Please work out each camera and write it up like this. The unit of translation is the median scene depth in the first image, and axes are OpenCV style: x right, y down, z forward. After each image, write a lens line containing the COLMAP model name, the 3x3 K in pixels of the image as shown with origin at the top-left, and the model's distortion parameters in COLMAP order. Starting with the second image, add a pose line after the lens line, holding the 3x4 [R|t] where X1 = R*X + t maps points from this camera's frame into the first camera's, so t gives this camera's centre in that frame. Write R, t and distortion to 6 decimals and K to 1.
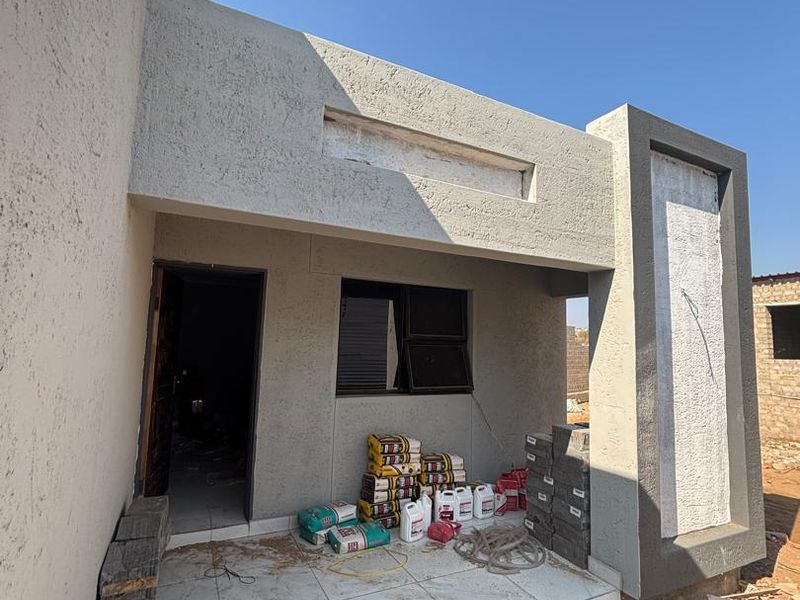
lens RADIAL K [[434.2, 0, 403.9], [0, 434.2, 296.4], [0, 0, 1]] dist [-0.002798, -0.014702]
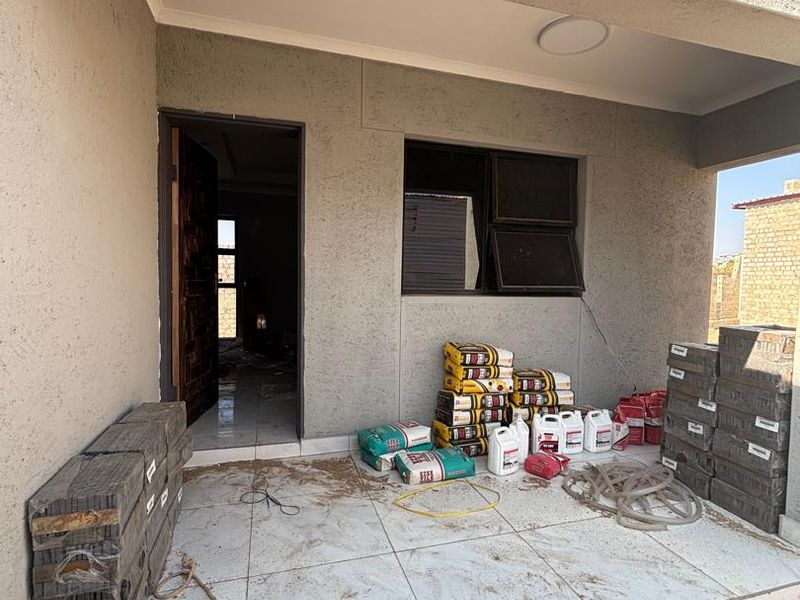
lens RADIAL K [[435.7, 0, 400.0], [0, 435.7, 300.0], [0, 0, 1]] dist [-0.001521, -0.001822]
pose [[0.983918, -0.003978, -0.178579, -0.022461], [0.030711, 0.988632, 0.147187, 0.139810], [0.175963, -0.150304, 0.972854, 0.262315]]
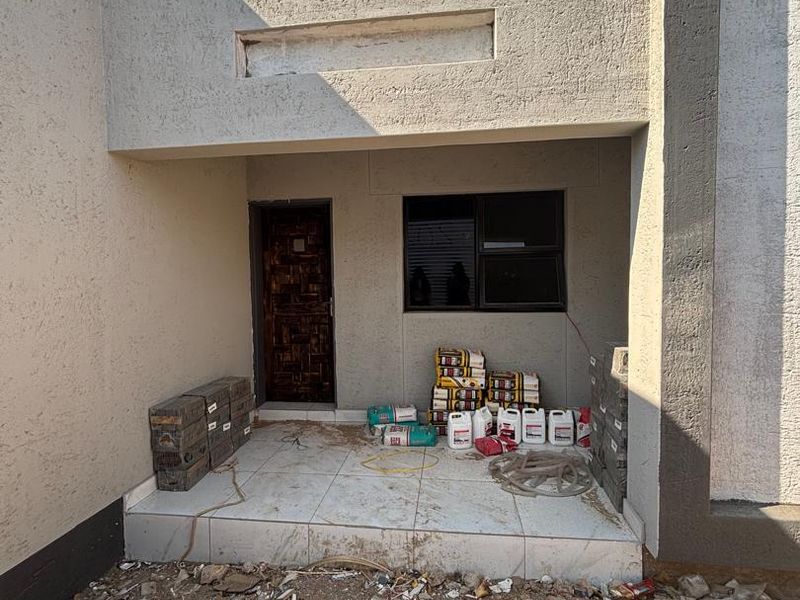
lens RADIAL K [[435.7, 0, 400.0], [0, 435.7, 300.0], [0, 0, 1]] dist [-0.001521, -0.001822]
pose [[0.828331, -0.014953, -0.560039, 0.472515], [0.098603, 0.987930, 0.119462, 0.084797], [0.551493, -0.154176, 0.819808, 0.141014]]
